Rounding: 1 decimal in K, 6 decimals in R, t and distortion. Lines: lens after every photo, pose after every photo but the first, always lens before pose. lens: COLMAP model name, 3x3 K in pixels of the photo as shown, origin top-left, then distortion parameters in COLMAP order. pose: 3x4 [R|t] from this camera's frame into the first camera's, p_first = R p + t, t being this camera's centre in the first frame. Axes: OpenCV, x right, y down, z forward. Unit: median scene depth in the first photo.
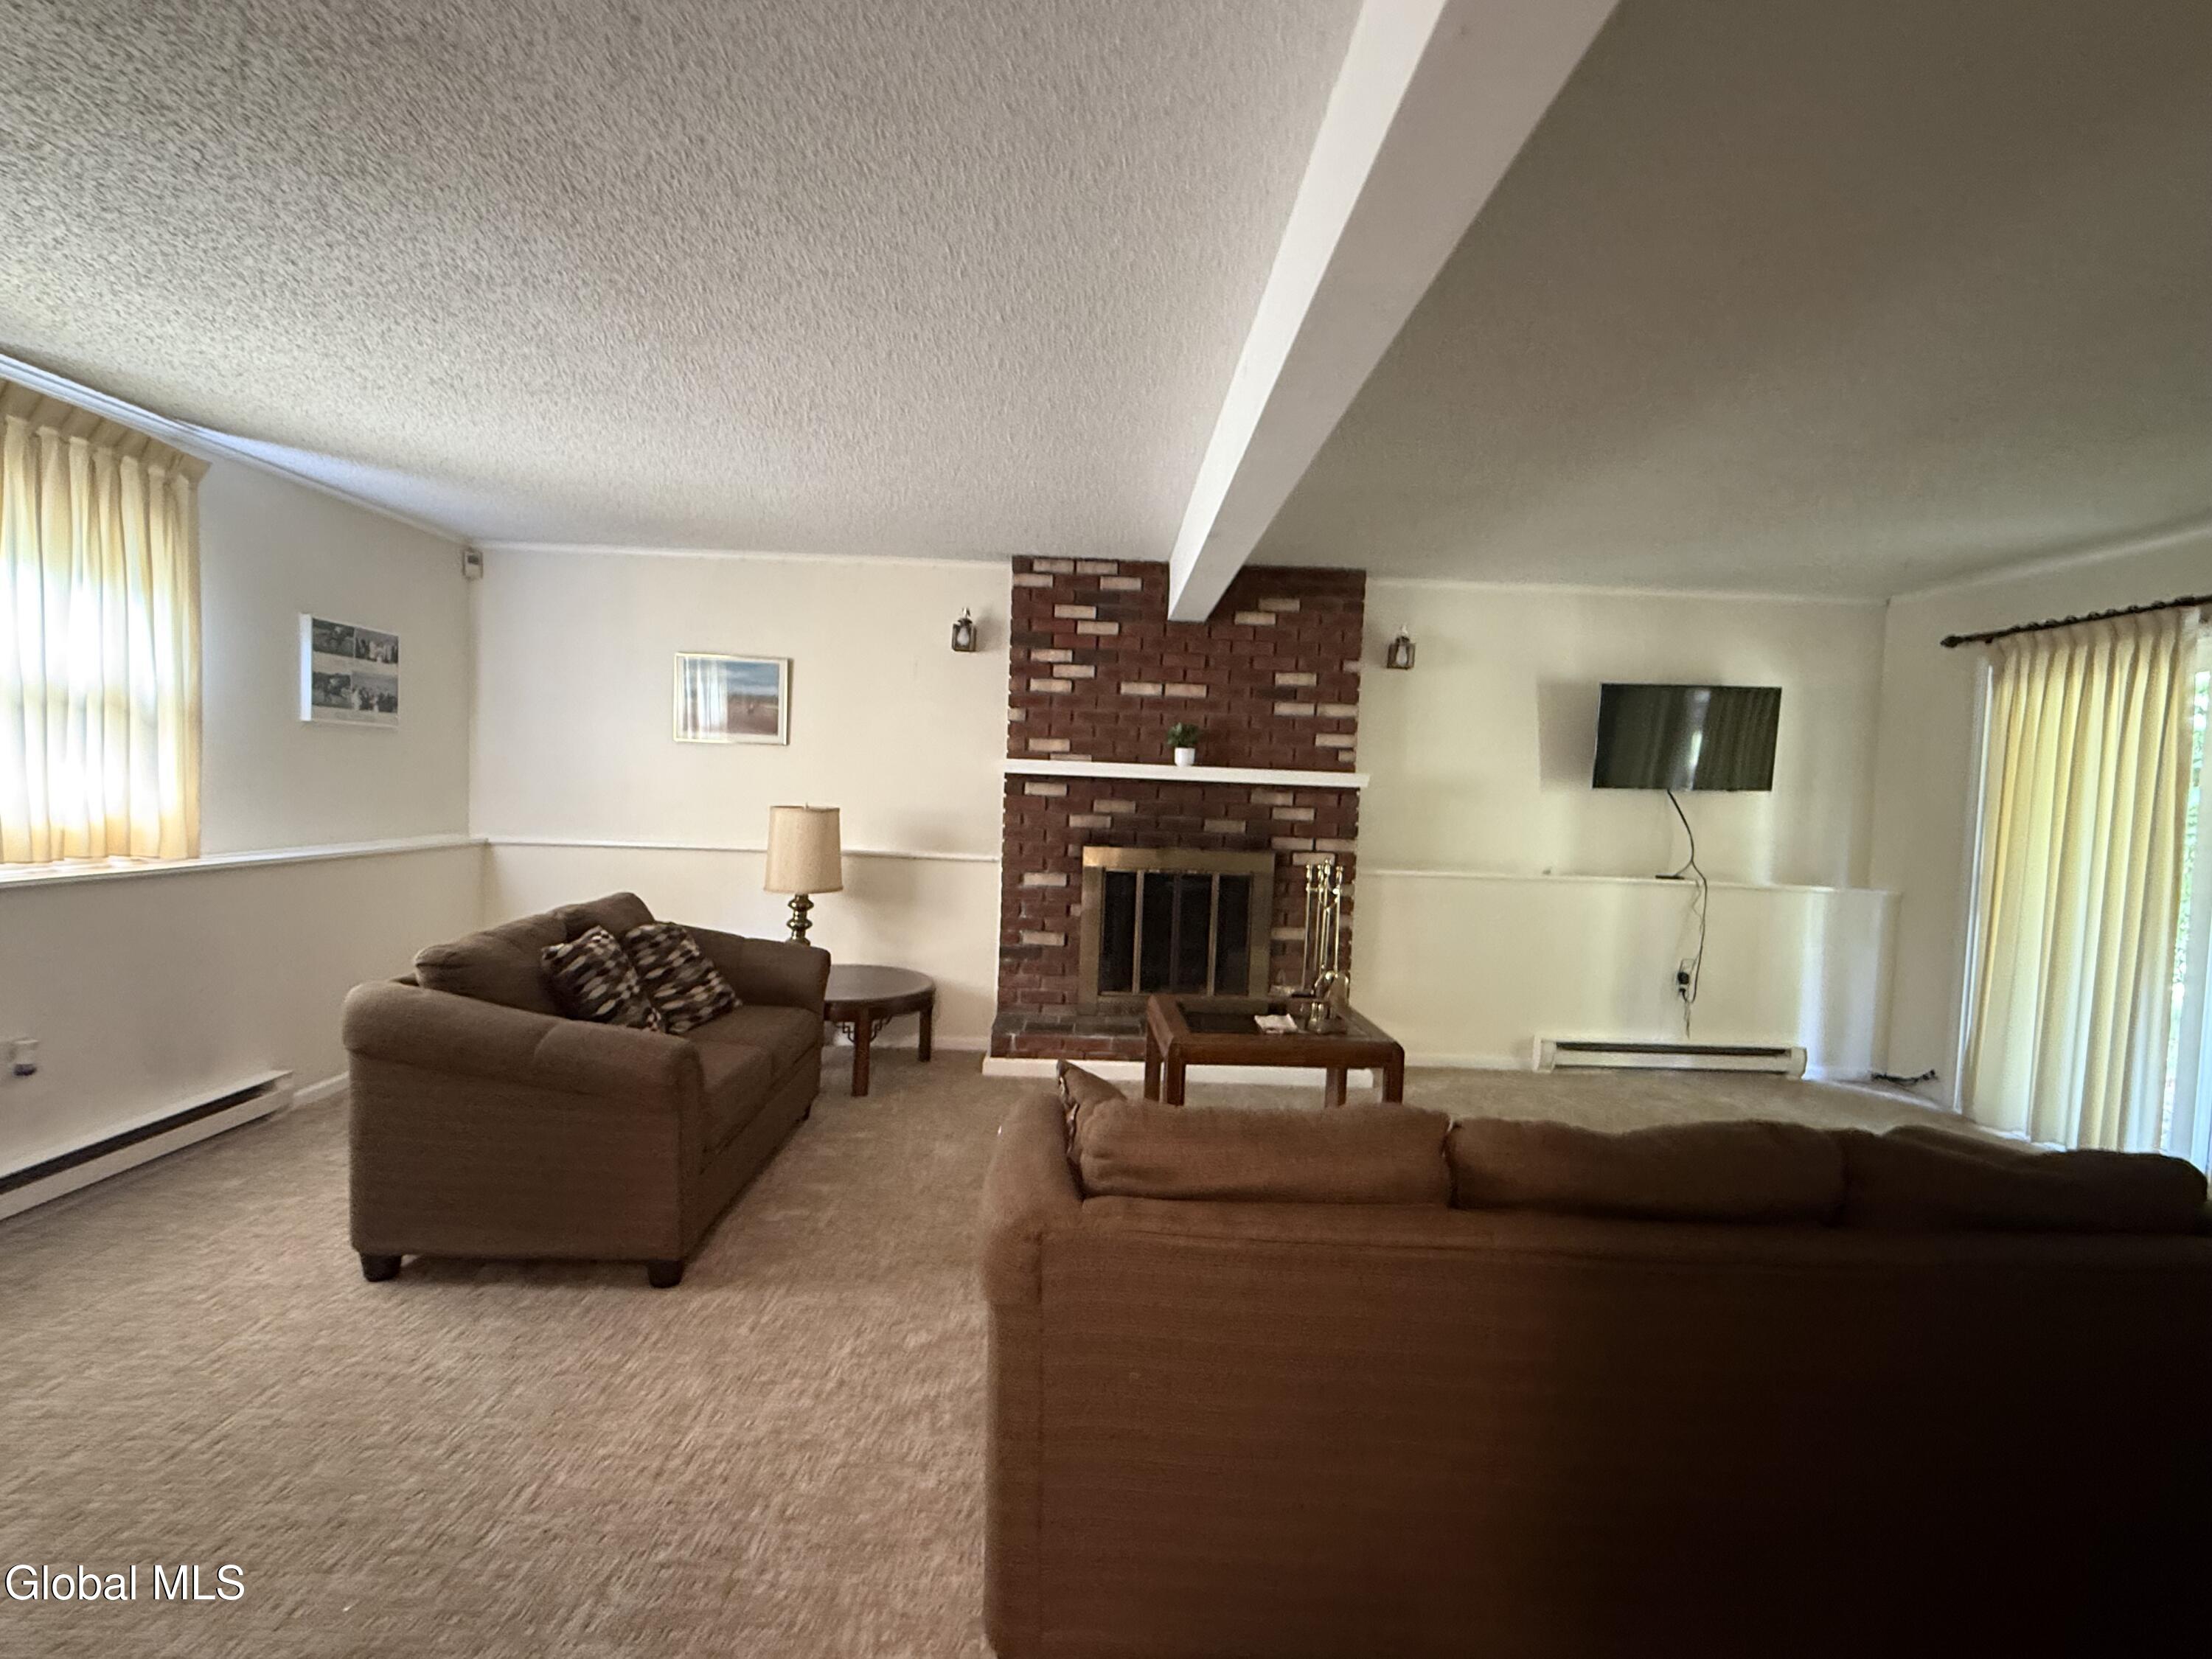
lens RADIAL K [[1008.1, 0, 1105.8], [0, 1008.1, 827.5], [0, 0, 1]] dist [0.001354, 0.000383]
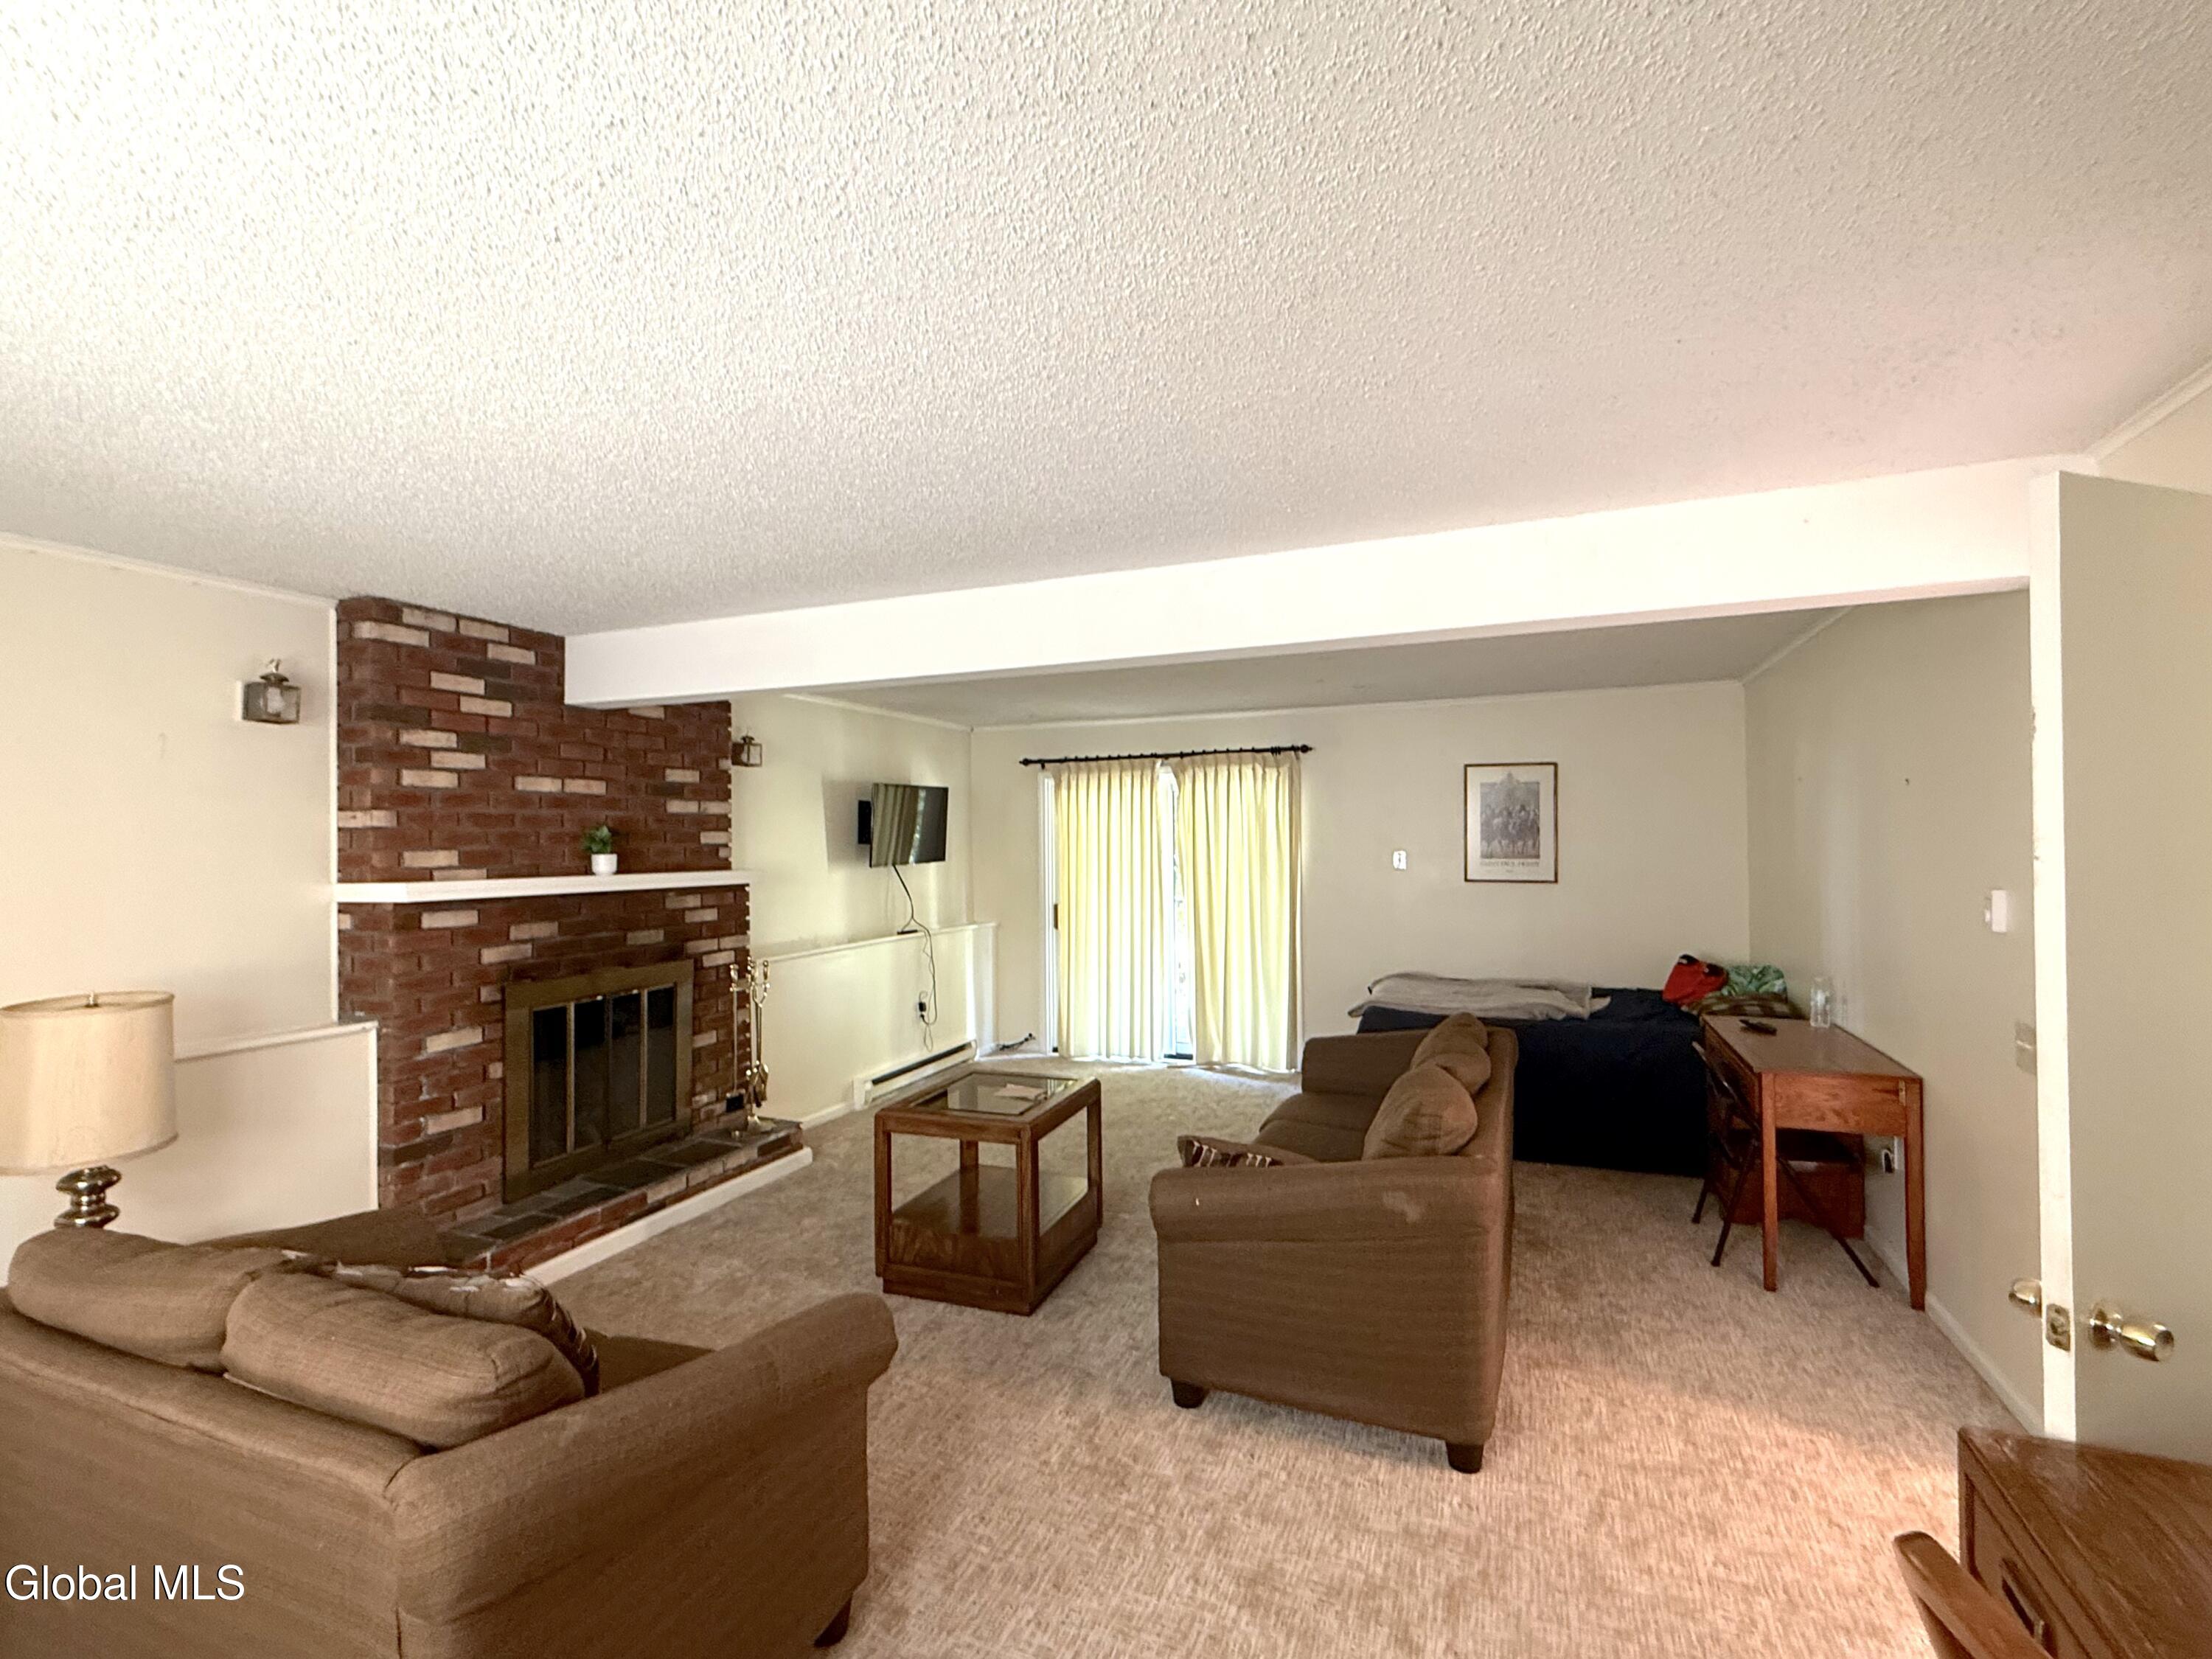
lens RADIAL K [[1008.1, 0, 1106.1], [0, 1008.1, 833.2], [0, 0, 1]] dist [0.001354, 0.000383]
pose [[0.389768, -0.034637, 0.920262, -0.547270], [0.070013, 0.997515, 0.007891, -0.071964], [-0.918248, 0.061355, 0.391224, 0.255070]]
